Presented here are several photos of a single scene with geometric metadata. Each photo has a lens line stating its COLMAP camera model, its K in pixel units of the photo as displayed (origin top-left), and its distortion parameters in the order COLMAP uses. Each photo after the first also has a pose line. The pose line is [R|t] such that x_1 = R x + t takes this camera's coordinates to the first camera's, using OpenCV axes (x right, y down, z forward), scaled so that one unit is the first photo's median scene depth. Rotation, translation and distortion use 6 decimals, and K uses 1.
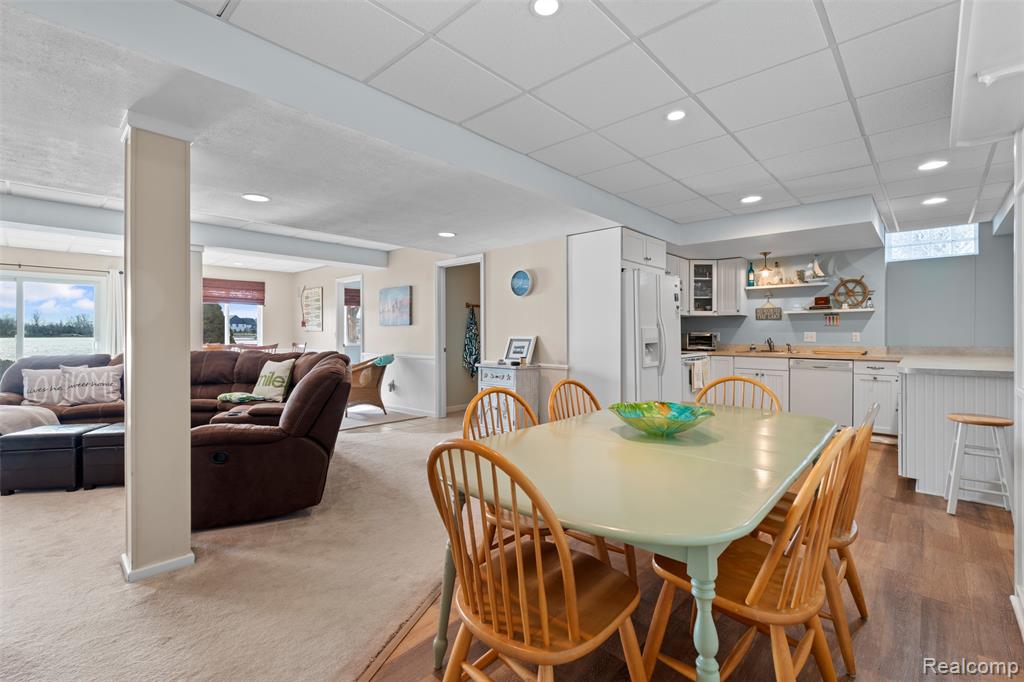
lens RADIAL K [[455.5, 0, 504.0], [0, 455.5, 336.7], [0, 0, 1]] dist [-0.002667, 0.000626]
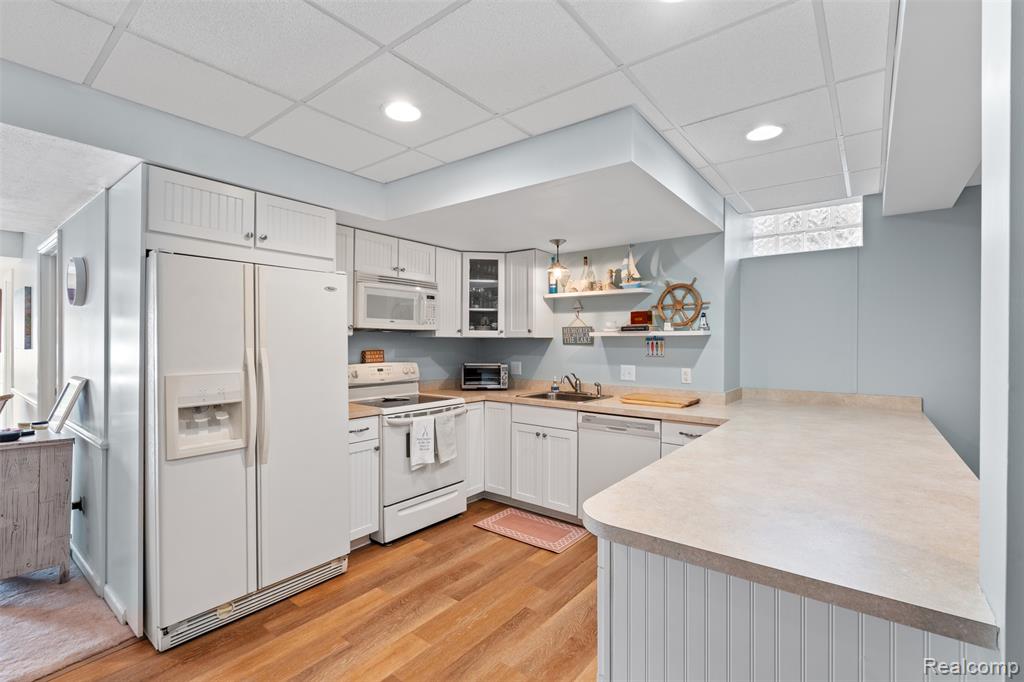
lens RADIAL K [[455.5, 0, 509.4], [0, 455.5, 340.1], [0, 0, 1]] dist [-0.002667, 0.000626]
pose [[0.997053, 0.004784, 0.076568, 0.465116], [-0.004064, 0.999946, -0.009558, -0.039909], [-0.076610, 0.009219, 0.997019, 0.376595]]
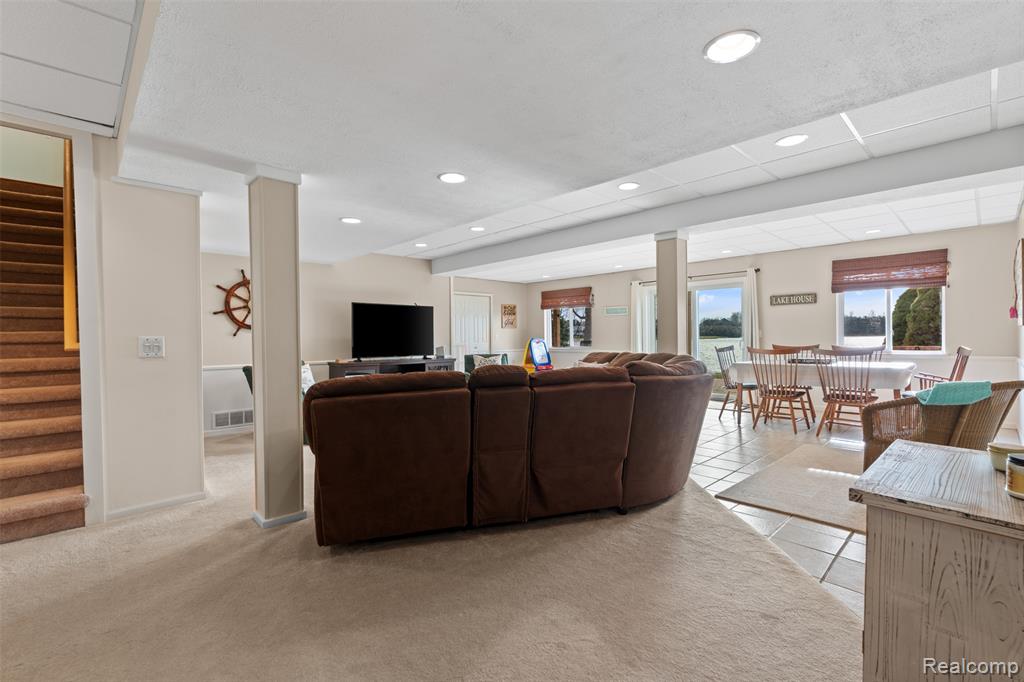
lens RADIAL K [[455.5, 0, 510.9], [0, 455.5, 340.6], [0, 0, 1]] dist [-0.002667, 0.000626]
pose [[-0.071465, 0.010190, -0.997391, 0.218423], [0.005732, 0.999936, 0.009805, -0.003920], [0.997427, -0.005016, -0.071519, 0.686175]]
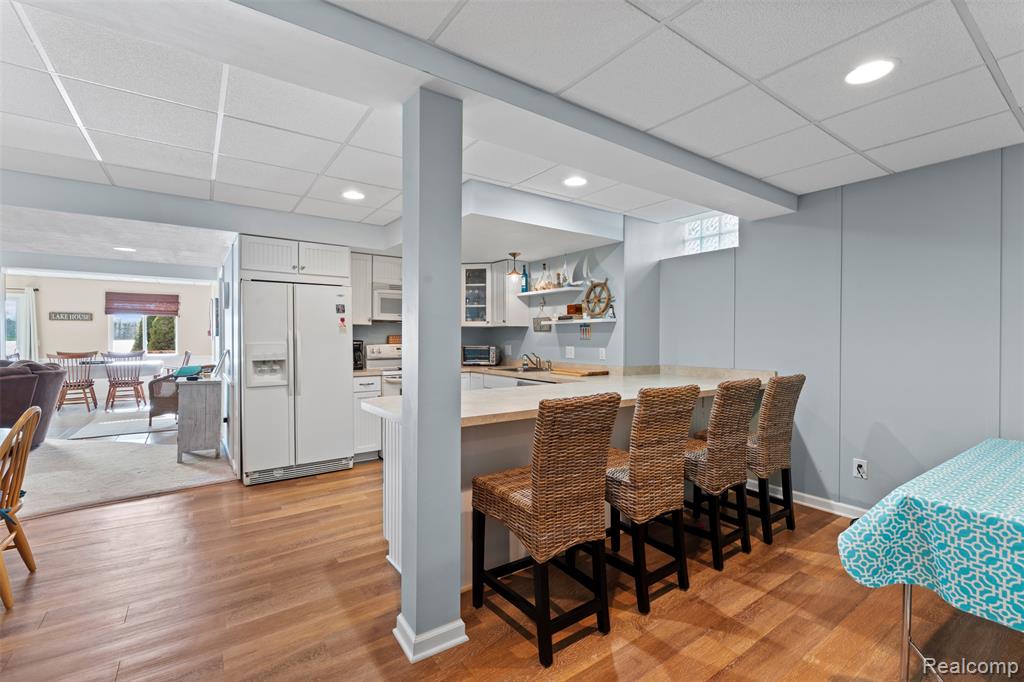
lens RADIAL K [[455.5, 0, 516.2], [0, 455.5, 338.9], [0, 0, 1]] dist [-0.002667, 0.000626]
pose [[0.976687, 0.003526, -0.214637, 0.772640], [-0.004377, 0.999984, -0.003493, -0.021283], [0.214622, 0.004352, 0.976688, 0.164181]]
